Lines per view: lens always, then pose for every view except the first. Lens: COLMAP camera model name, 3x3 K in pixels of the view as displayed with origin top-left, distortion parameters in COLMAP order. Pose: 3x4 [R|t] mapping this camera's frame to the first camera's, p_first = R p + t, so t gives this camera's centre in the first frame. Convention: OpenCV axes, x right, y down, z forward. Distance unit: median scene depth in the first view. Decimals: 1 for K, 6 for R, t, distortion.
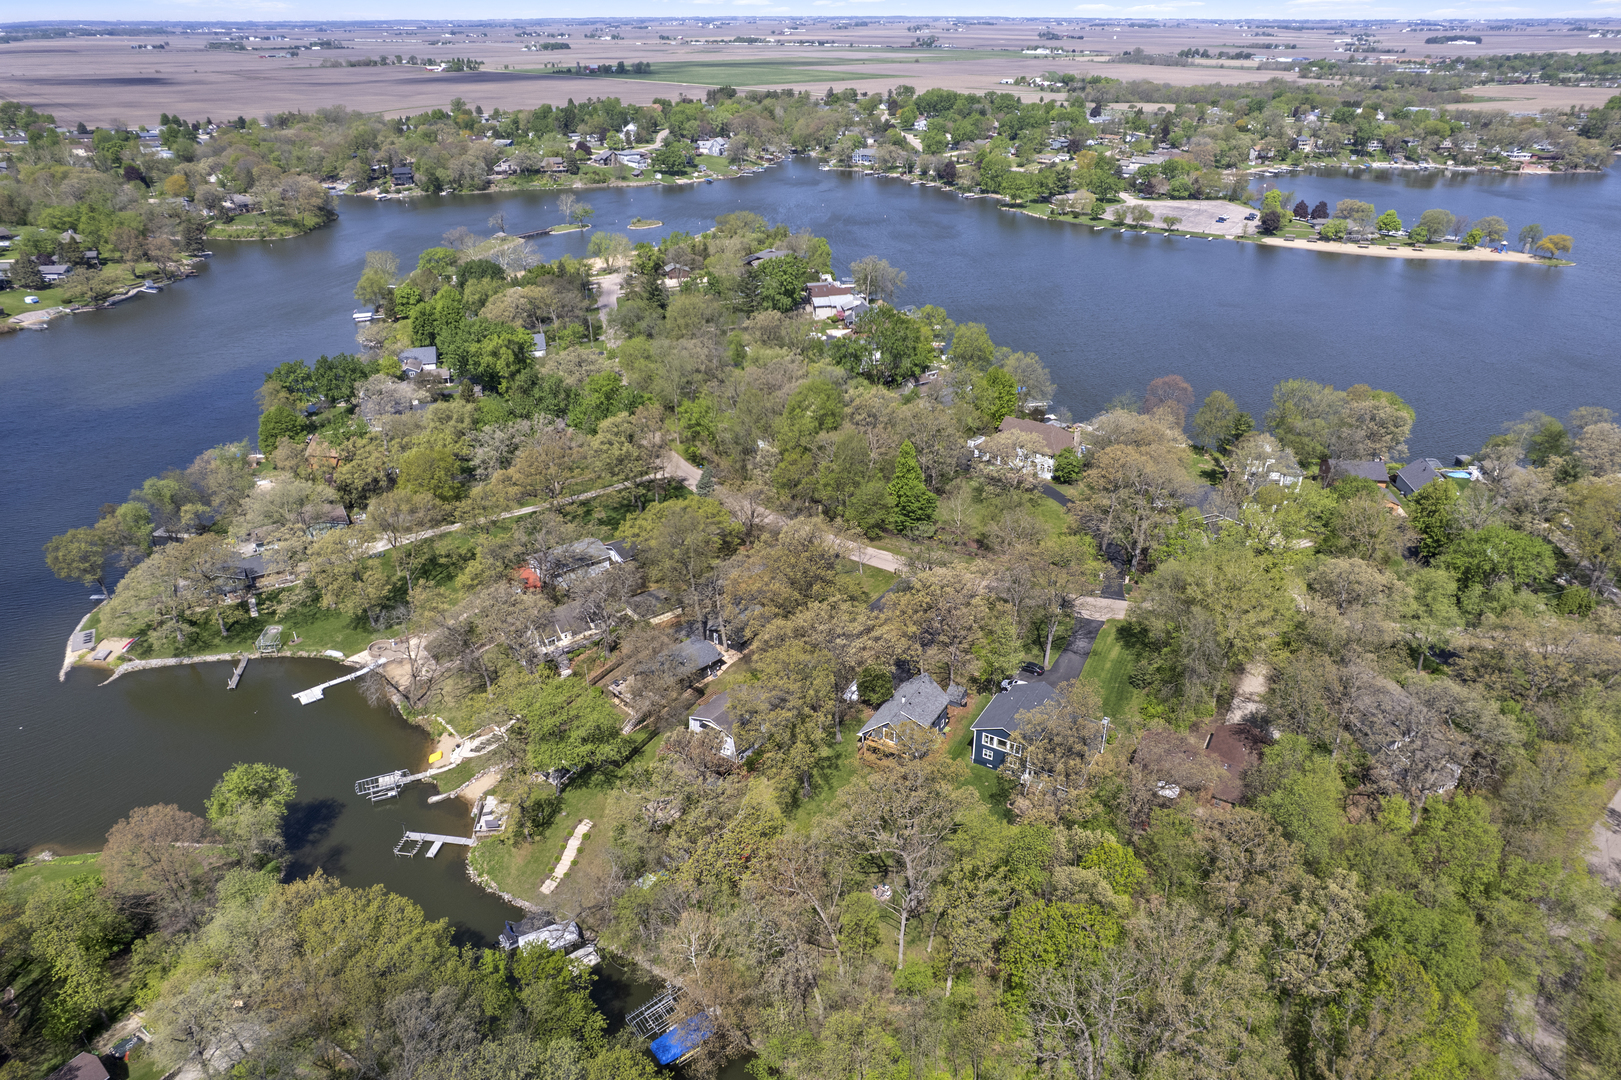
lens RADIAL K [[1042.0, 0, 827.3], [0, 1042.0, 538.2], [0, 0, 1]] dist [-0.078747, 0.070075]
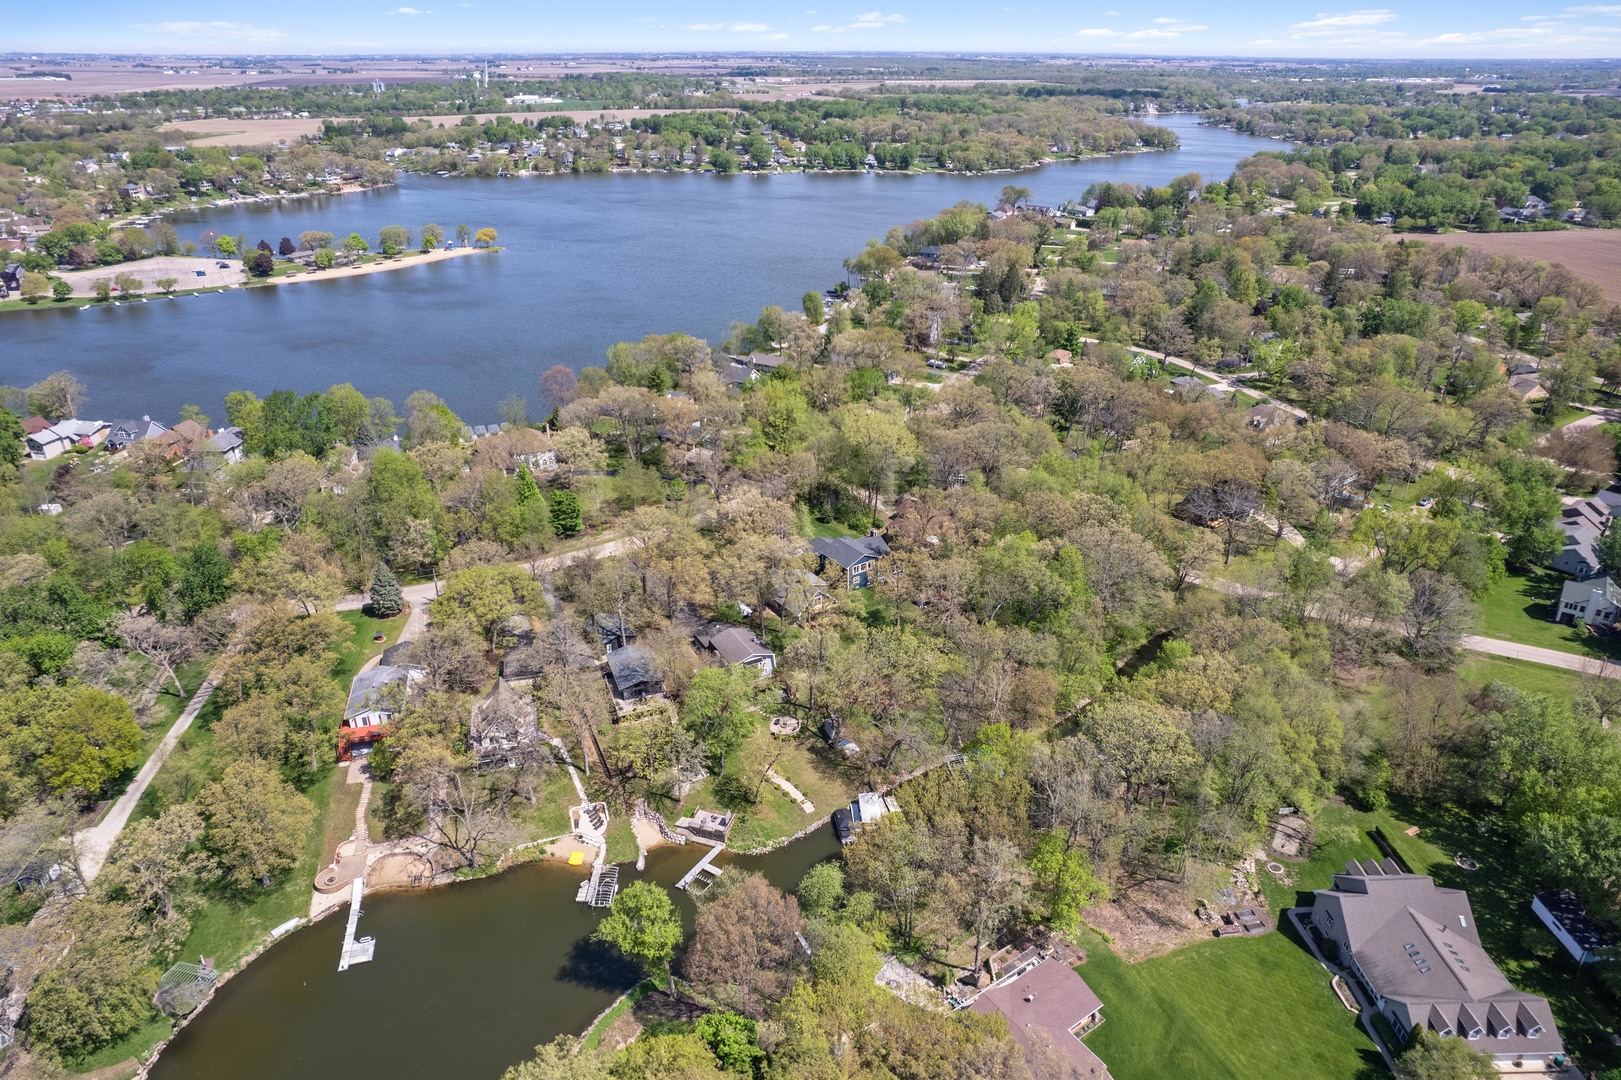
lens RADIAL K [[1028.3, 0, 817.8], [0, 1028.3, 538.4], [0, 0, 1]] dist [-0.074520, 0.069436]
pose [[0.414238, -0.395886, 0.819562, -0.451029], [0.415011, 0.883551, 0.217033, -0.079896], [-0.810045, 0.250224, 0.530297, 0.107494]]
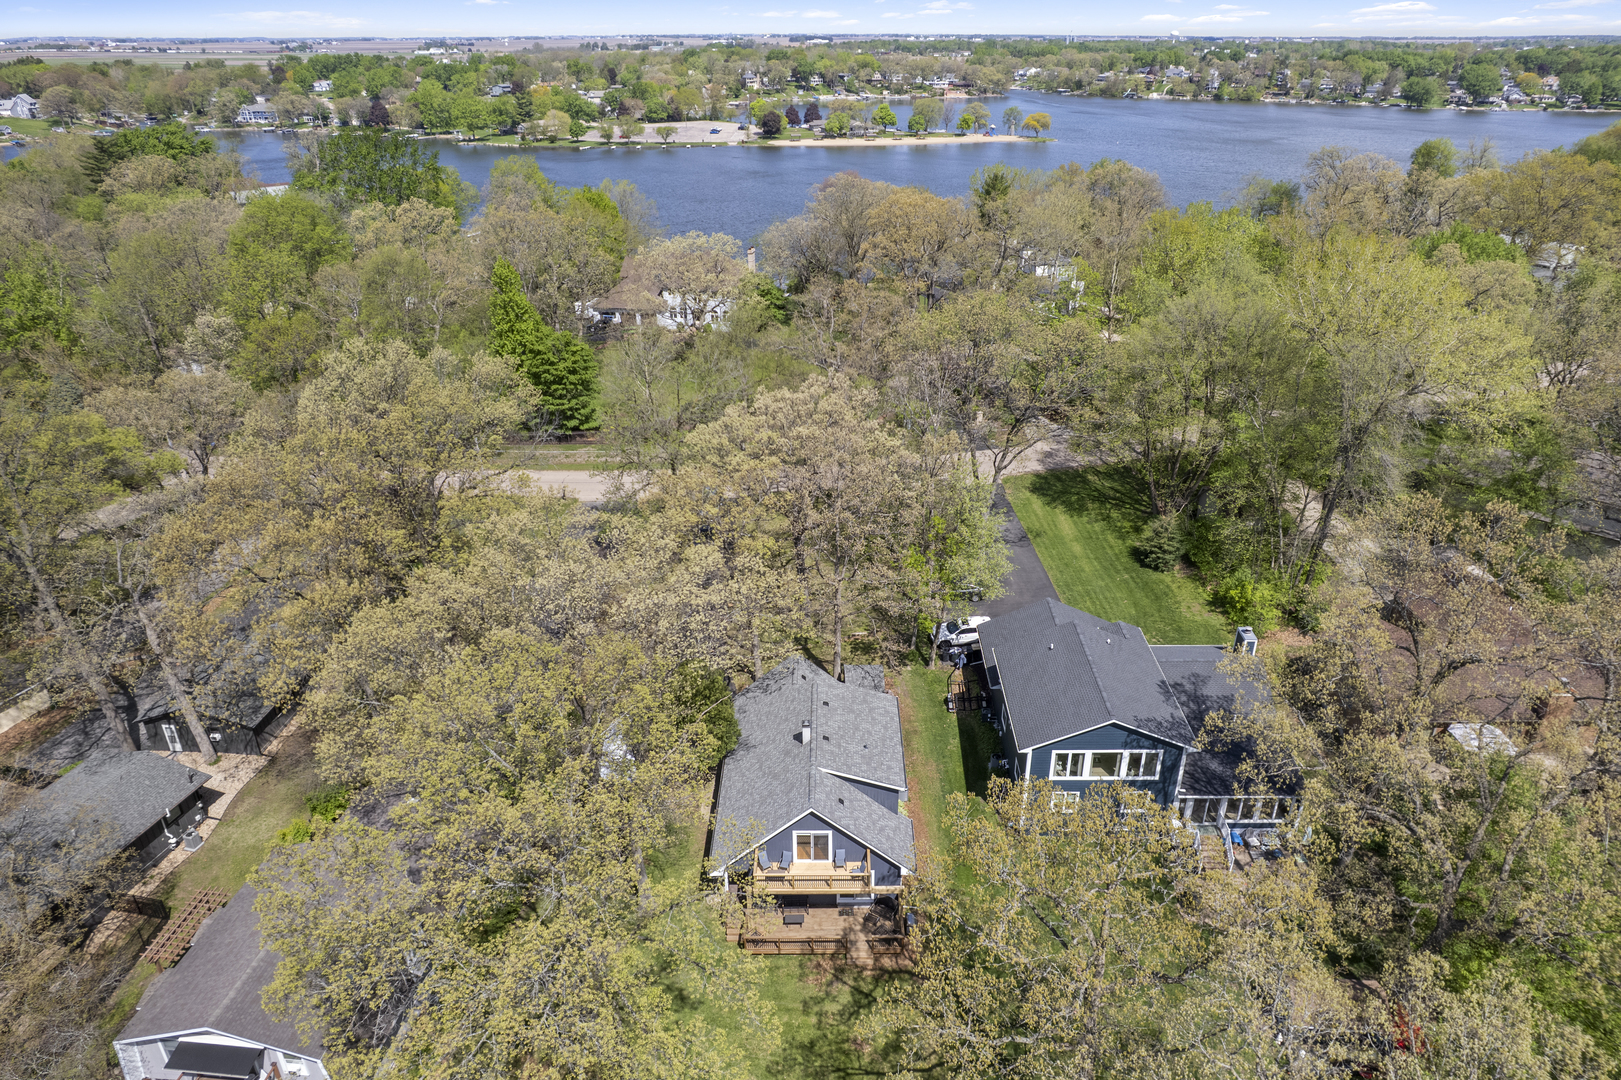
lens RADIAL K [[1042.0, 0, 827.3], [0, 1042.0, 538.2], [0, 0, 1]] dist [-0.078747, 0.070075]
pose [[0.863698, -0.222303, 0.452336, -0.028893], [0.228847, 0.972598, 0.041024, 0.034600], [-0.449061, 0.068083, 0.890904, 0.300933]]
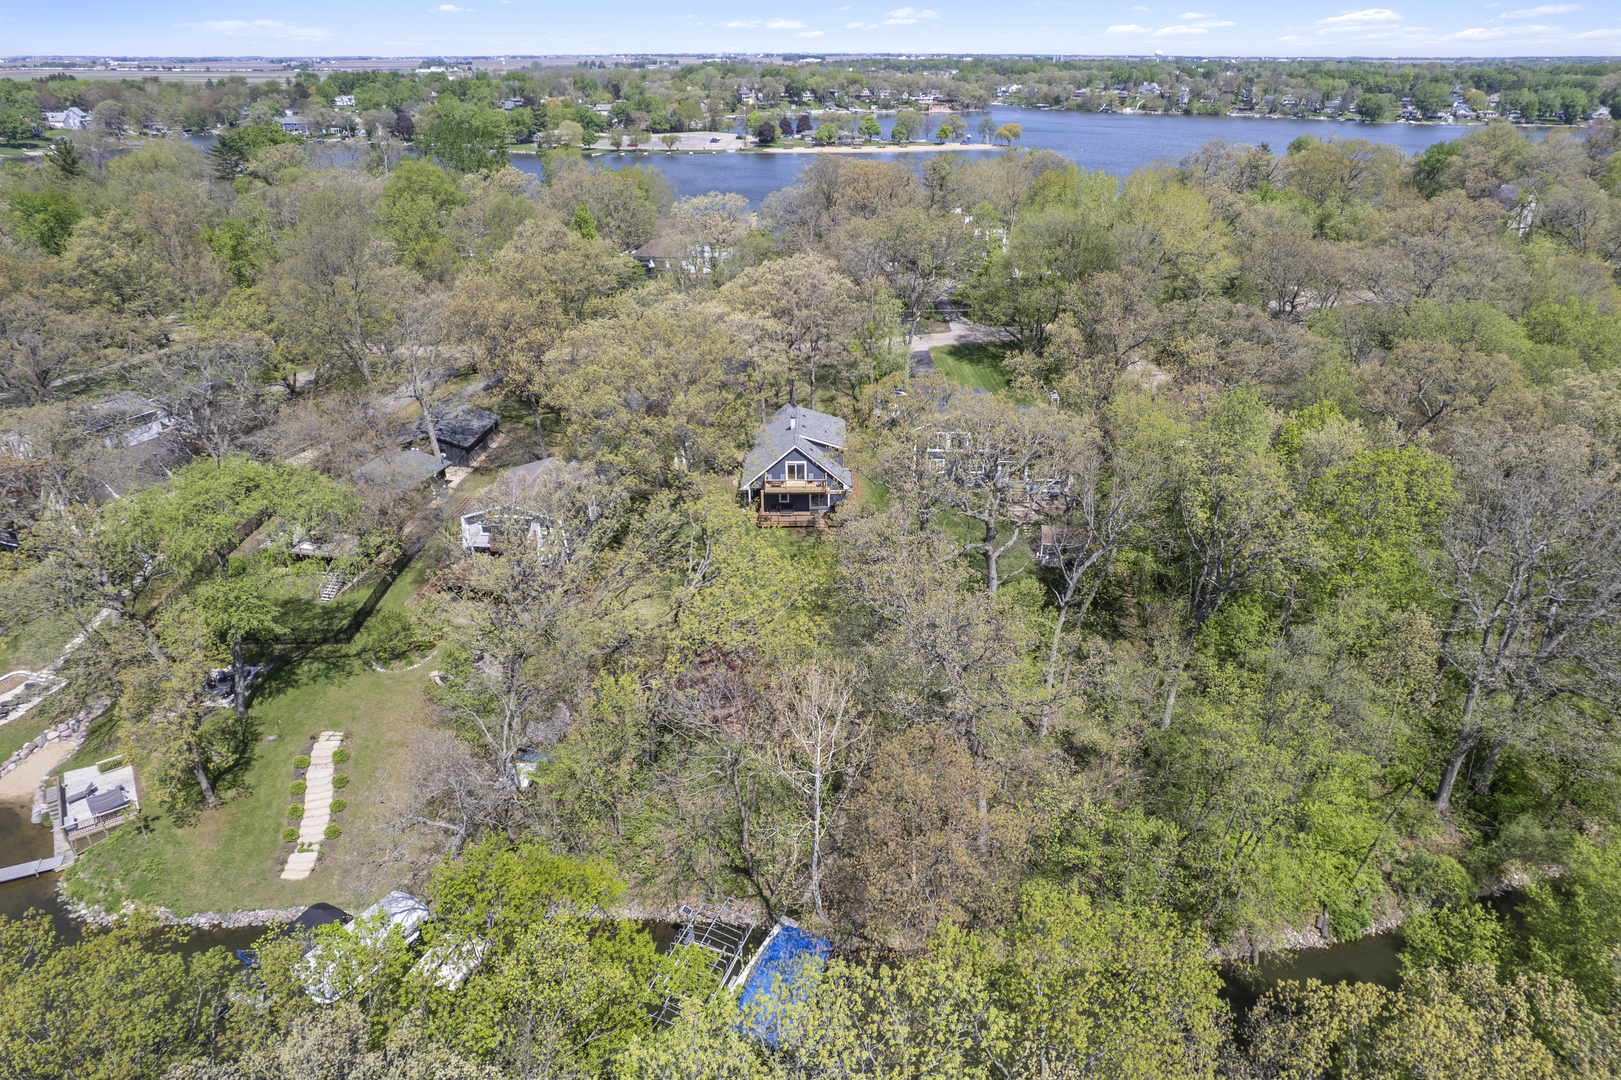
lens RADIAL K [[1042.0, 0, 827.3], [0, 1042.0, 538.2], [0, 0, 1]] dist [-0.078747, 0.070075]
pose [[0.860622, -0.216546, 0.460909, -0.098243], [0.230218, 0.972760, 0.027156, 0.094549], [-0.454234, 0.082739, 0.887032, 0.187896]]
